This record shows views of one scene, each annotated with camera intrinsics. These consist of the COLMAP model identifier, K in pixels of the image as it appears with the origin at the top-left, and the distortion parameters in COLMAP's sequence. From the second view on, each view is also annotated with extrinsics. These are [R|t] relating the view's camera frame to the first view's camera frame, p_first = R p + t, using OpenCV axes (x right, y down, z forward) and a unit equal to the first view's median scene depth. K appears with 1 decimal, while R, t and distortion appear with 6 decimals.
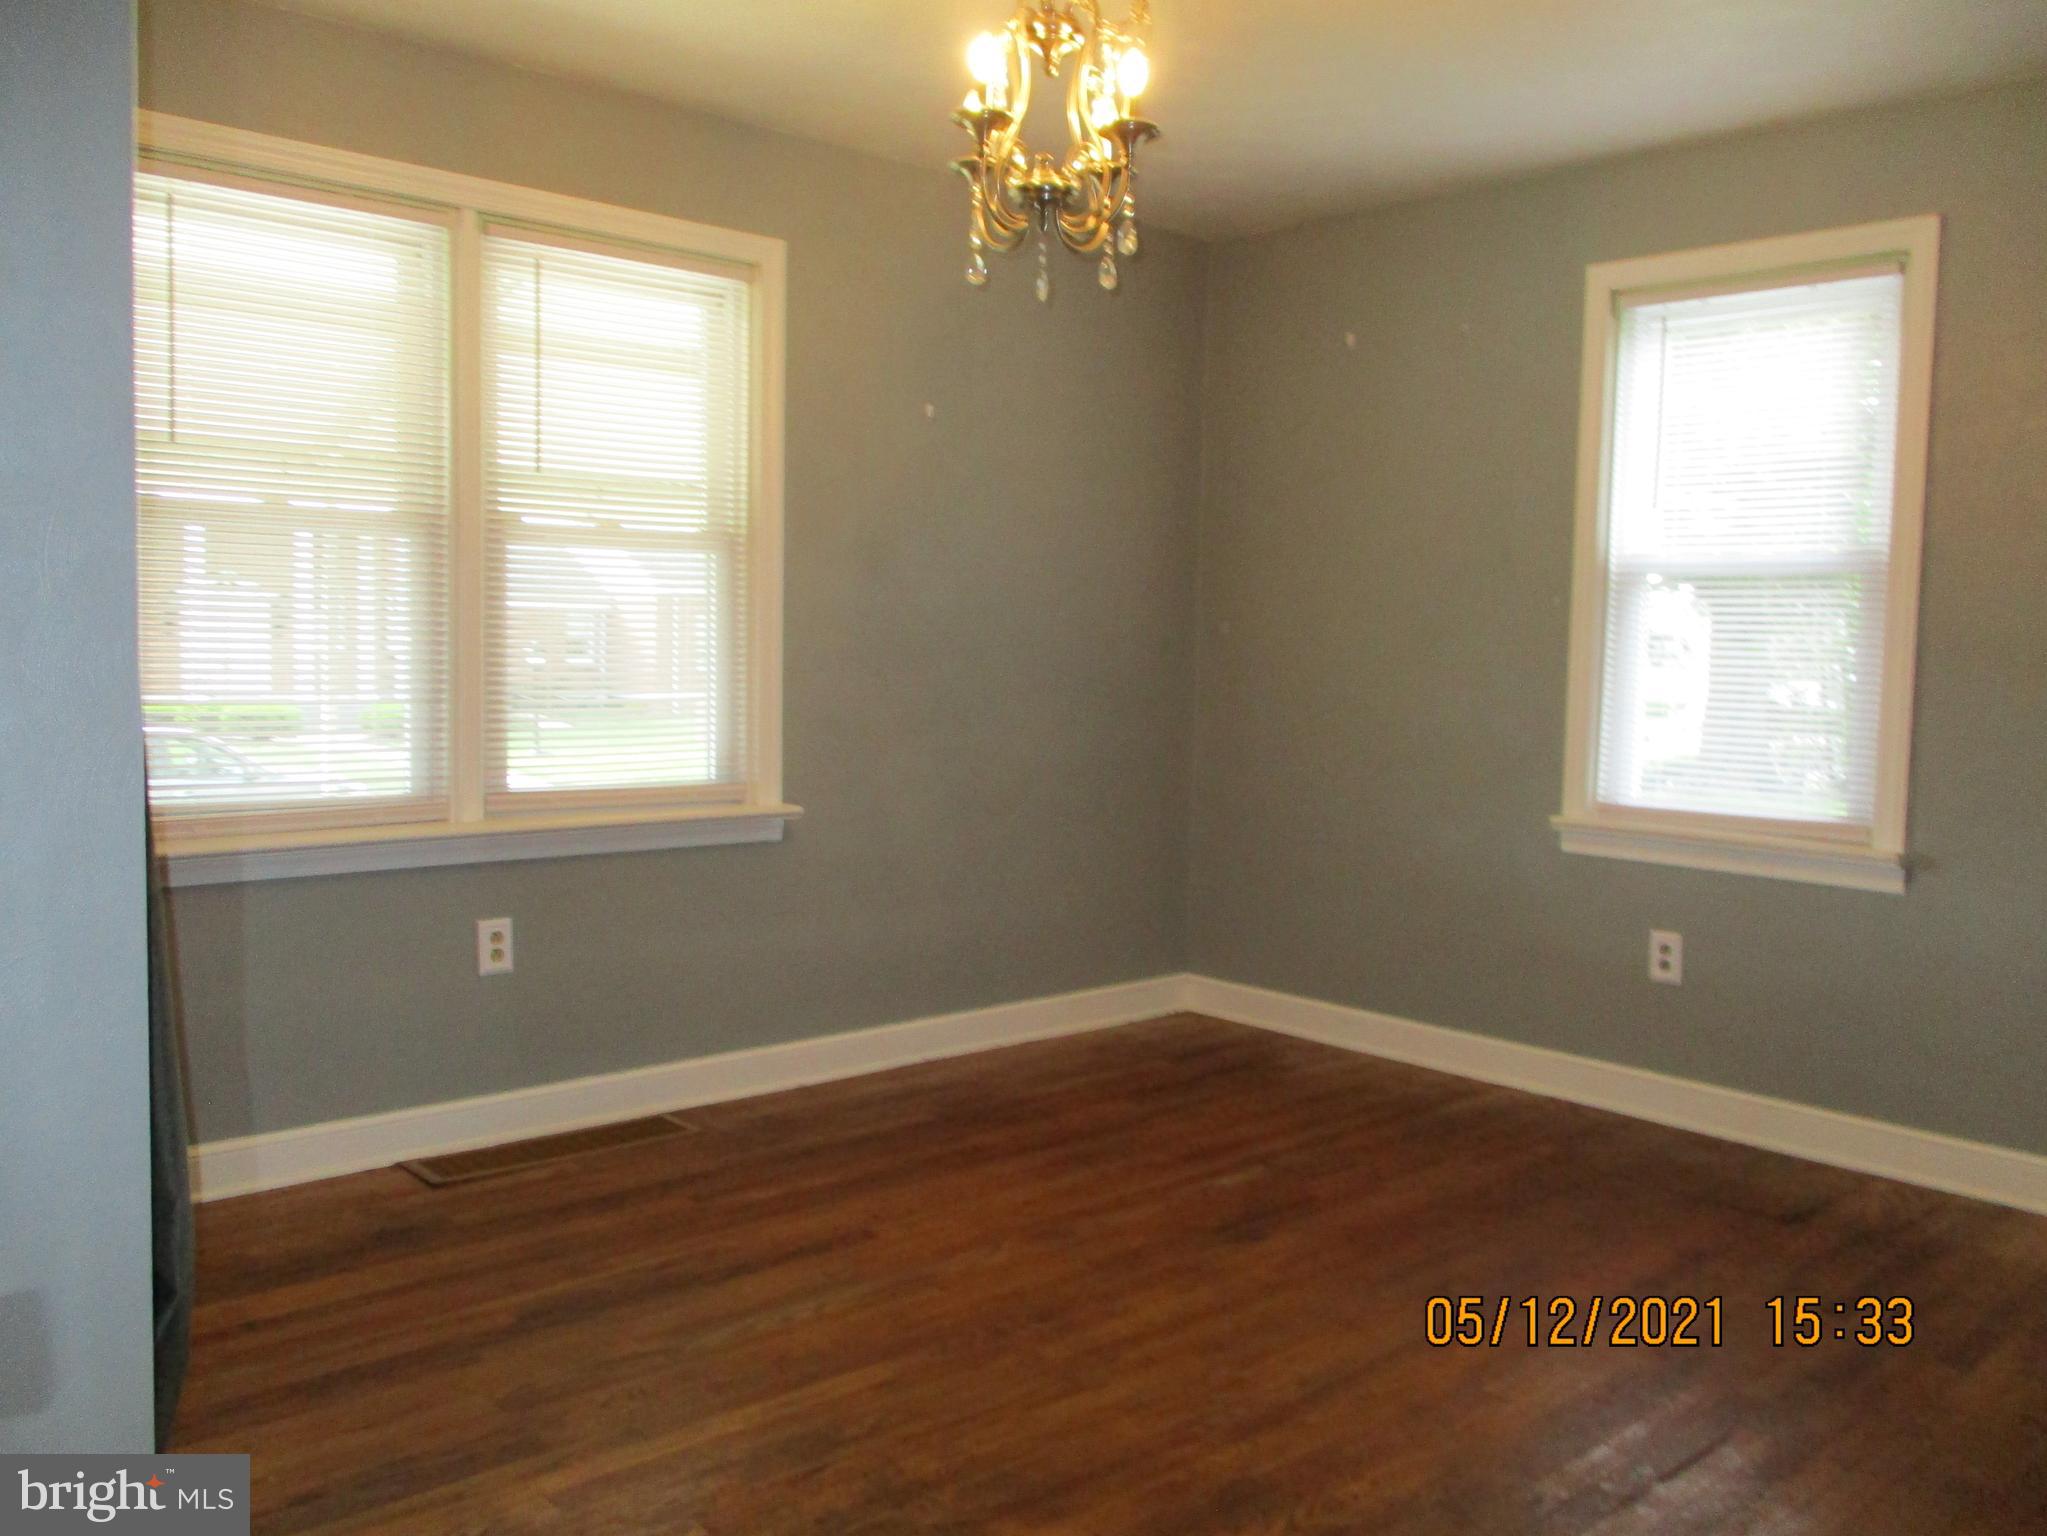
lens RADIAL K [[1719.4, 0, 1027.9], [0, 1719.4, 760.9], [0, 0, 1]] dist [-0.003519, 0.001542]
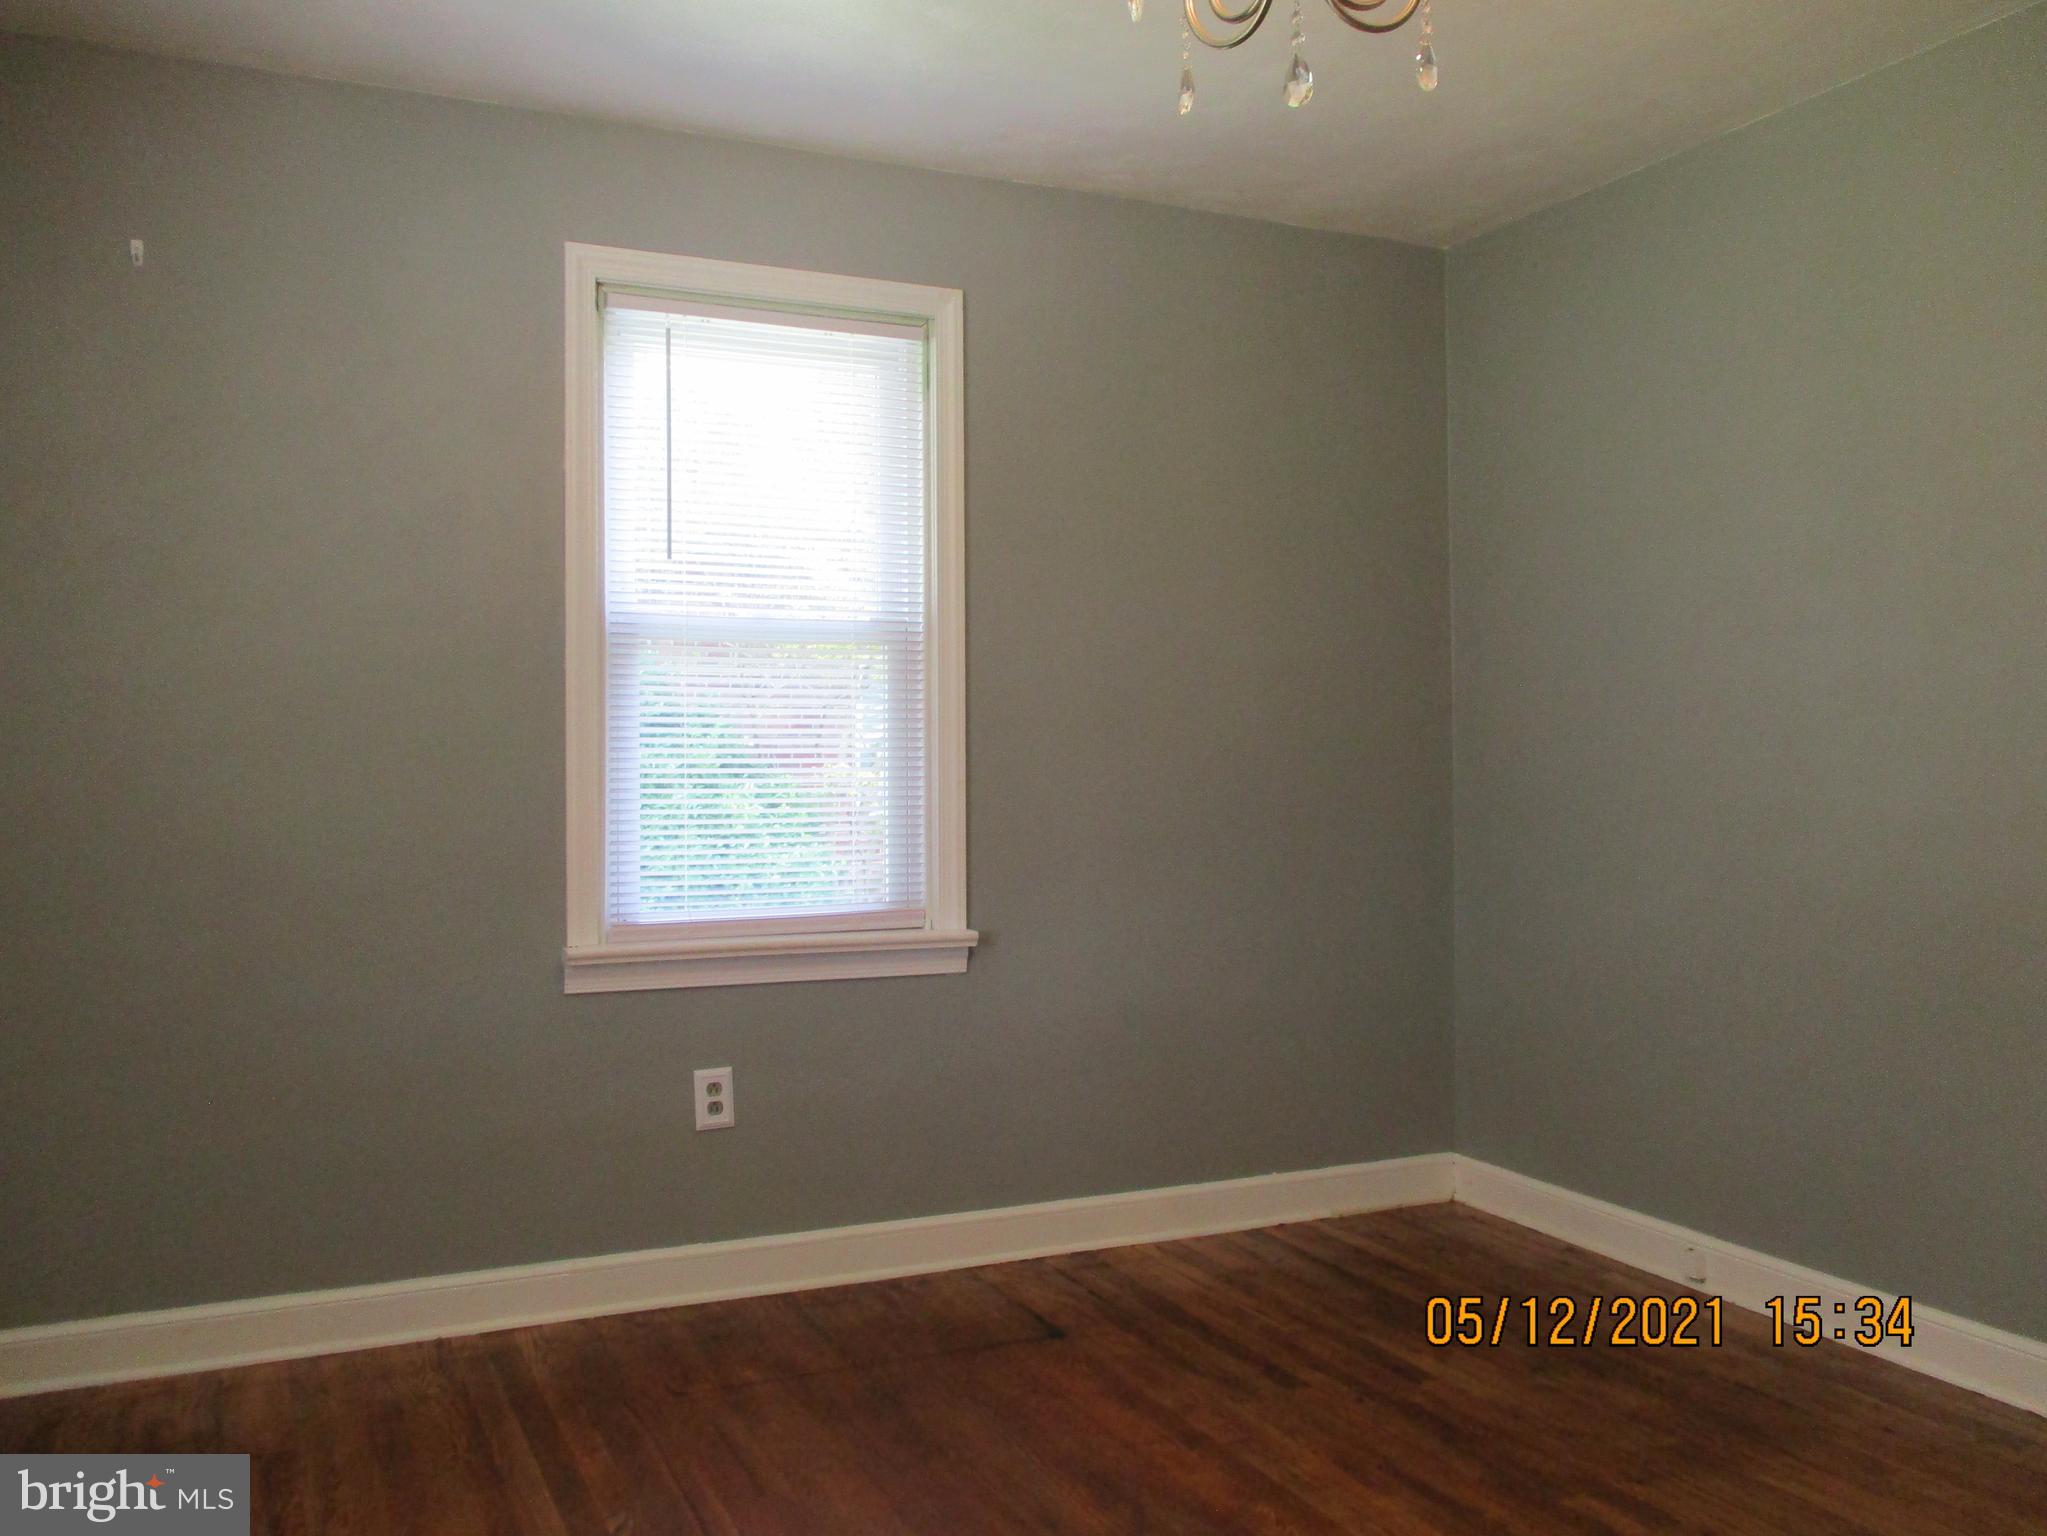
lens RADIAL K [[1719.4, 0, 1027.9], [0, 1719.4, 760.9], [0, 0, 1]] dist [-0.003519, 0.001542]
pose [[0.303276, -0.025001, 0.952575, -0.374430], [0.079966, 0.996797, 0.000703, -0.036909], [-0.949542, 0.075961, 0.304304, 0.599920]]
